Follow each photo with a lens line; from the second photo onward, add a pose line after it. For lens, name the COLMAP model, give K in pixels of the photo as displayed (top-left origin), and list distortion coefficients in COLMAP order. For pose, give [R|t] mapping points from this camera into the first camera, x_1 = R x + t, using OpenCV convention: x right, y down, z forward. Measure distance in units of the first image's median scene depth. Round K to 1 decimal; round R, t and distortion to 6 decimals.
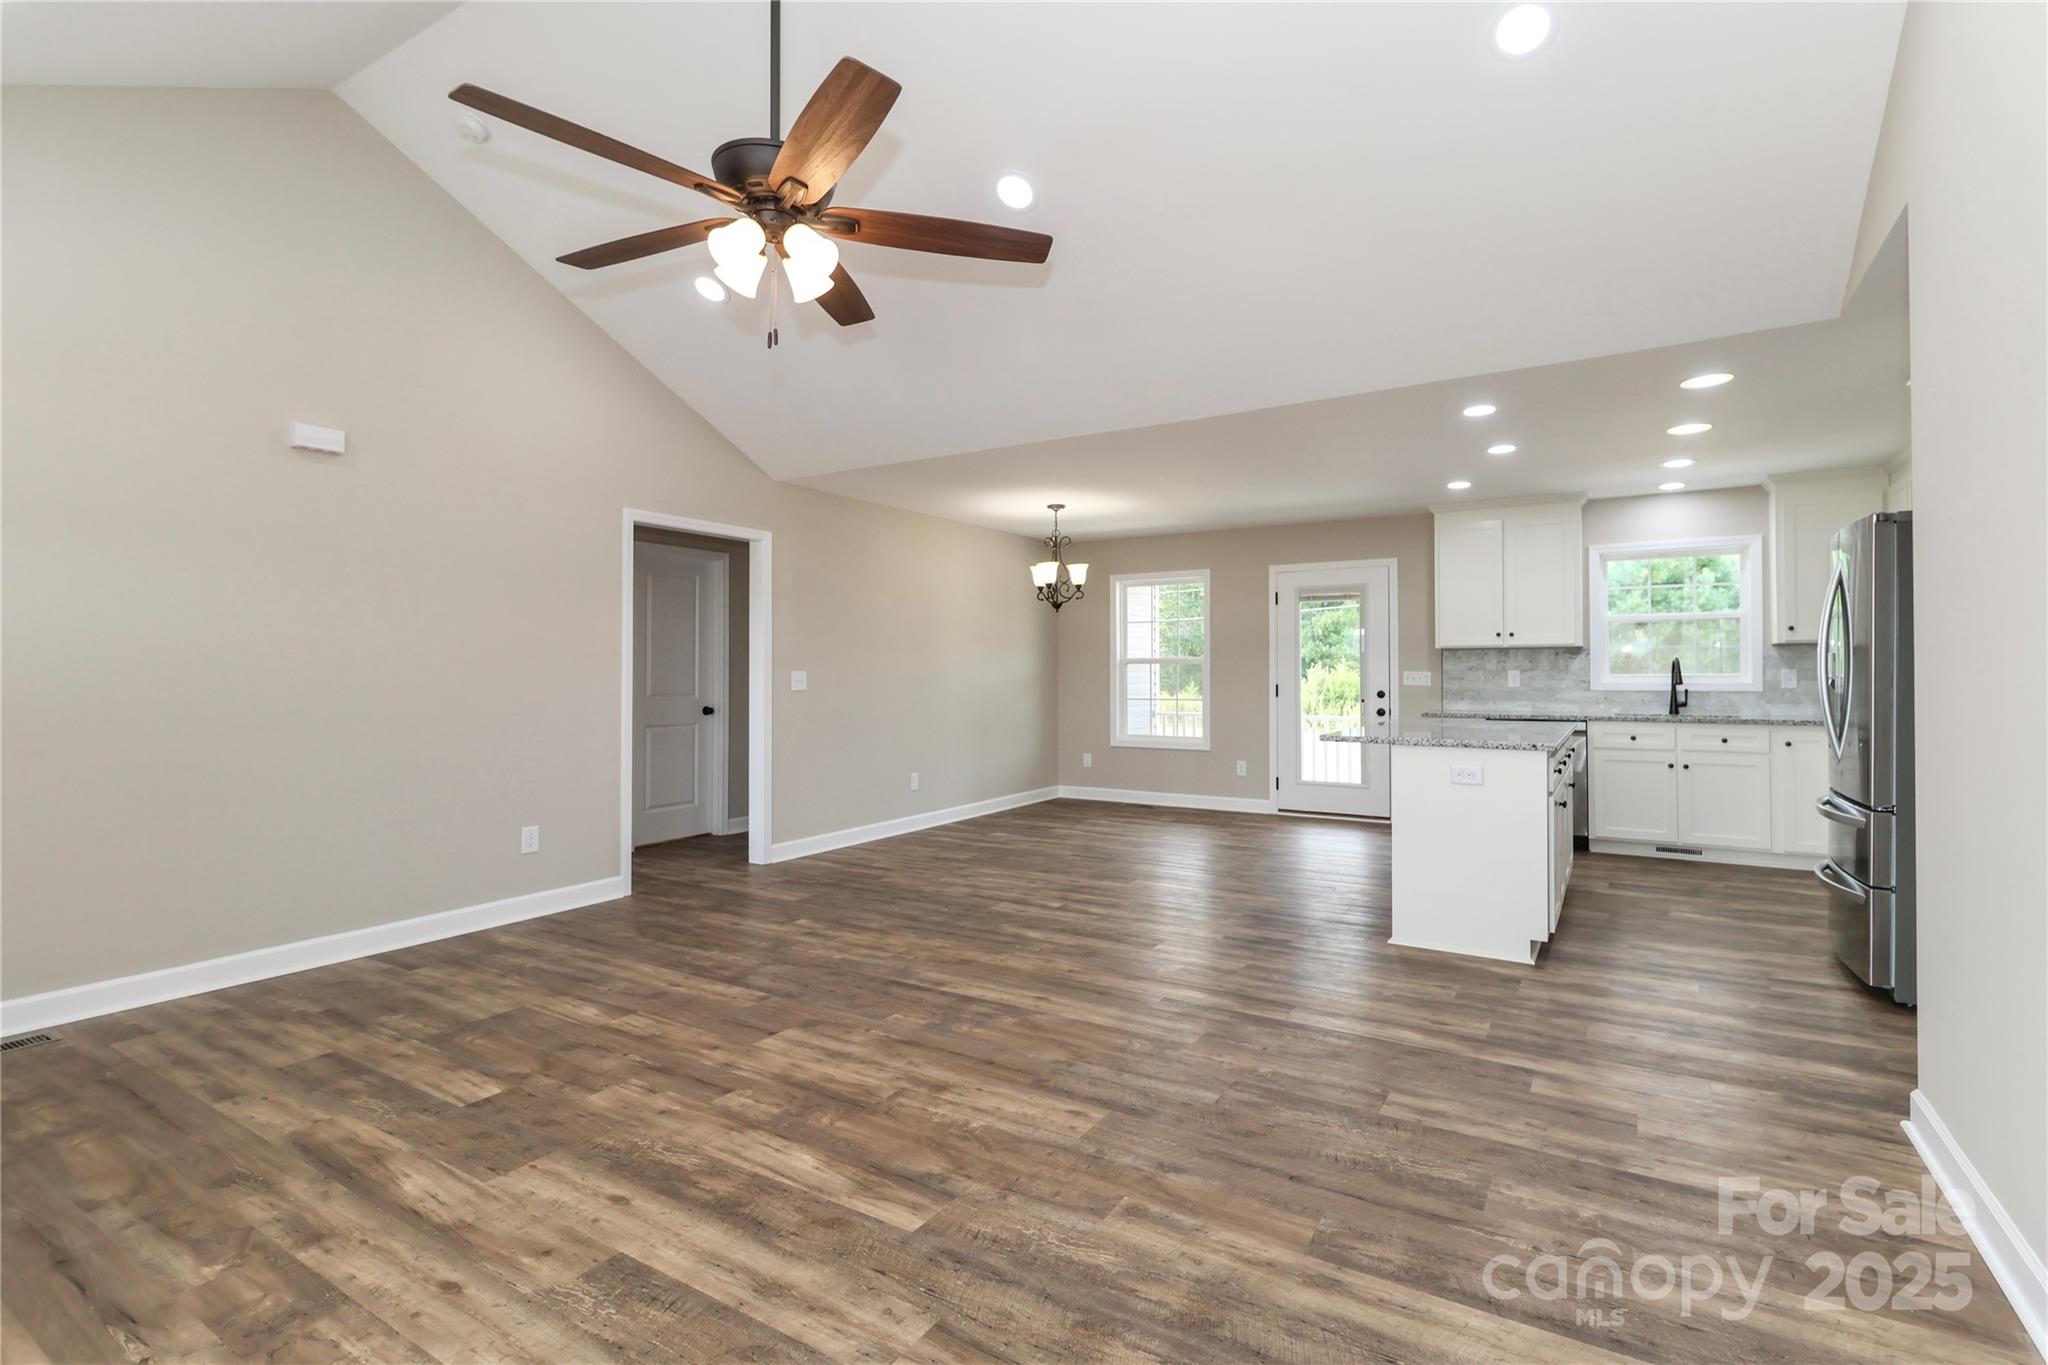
lens RADIAL K [[937.2, 0, 1053.0], [0, 937.2, 669.5], [0, 0, 1]] dist [0.016661, -0.011627]
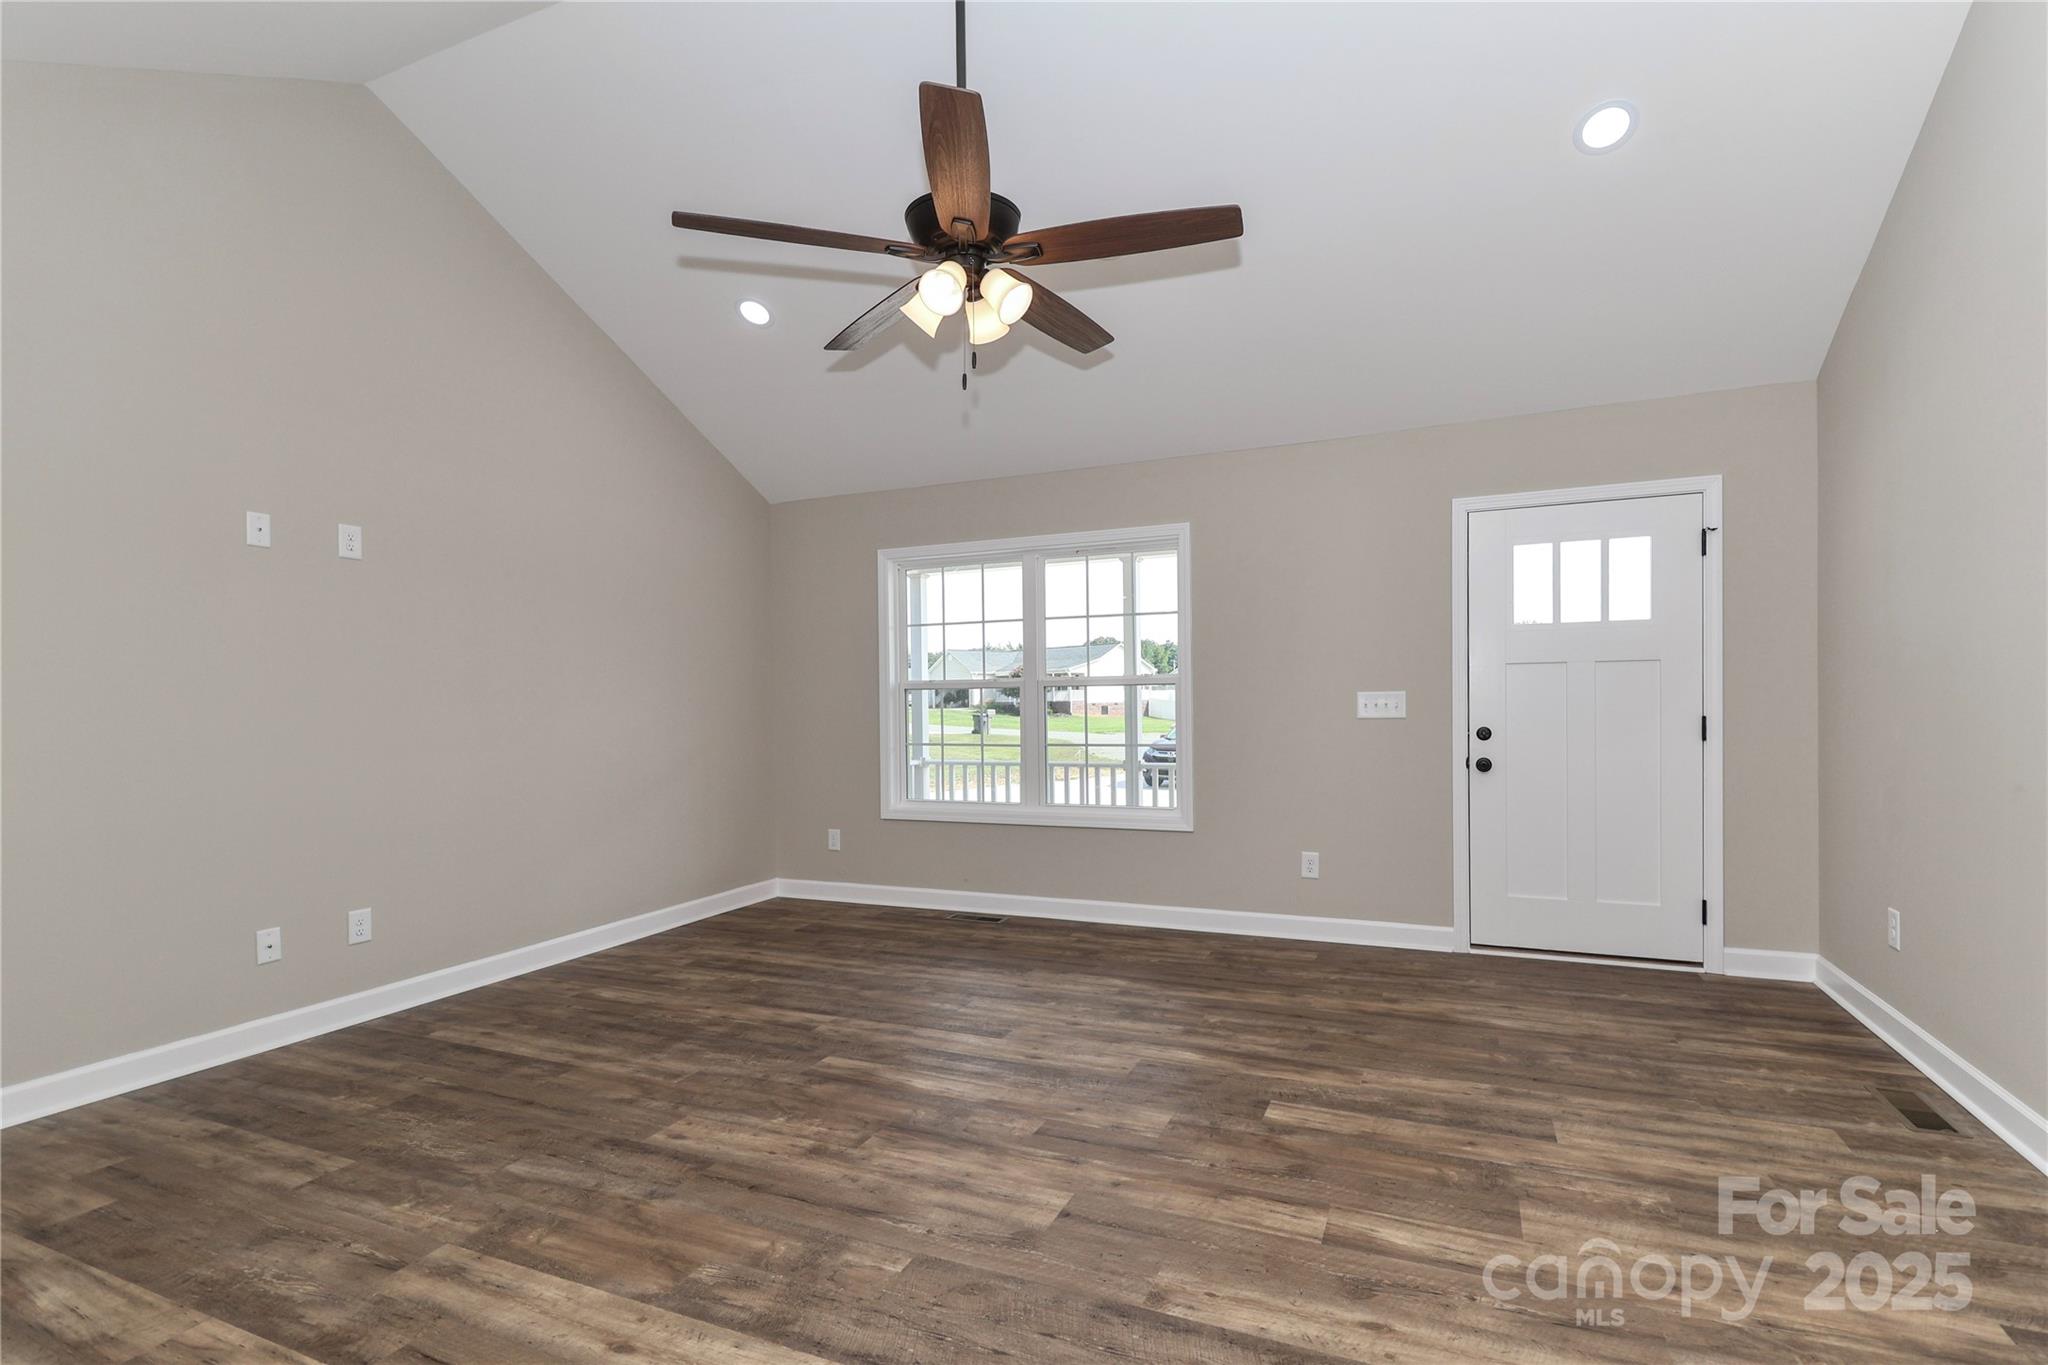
lens RADIAL K [[971.7, 0, 1039.4], [0, 971.7, 711.5], [0, 0, 1]] dist [0.018890, -0.014338]
pose [[-0.991716, 0.019003, -0.127039, -0.146152], [0.018360, 0.999812, 0.006235, 0.006646], [0.127134, 0.003851, -0.991878, 1.286363]]
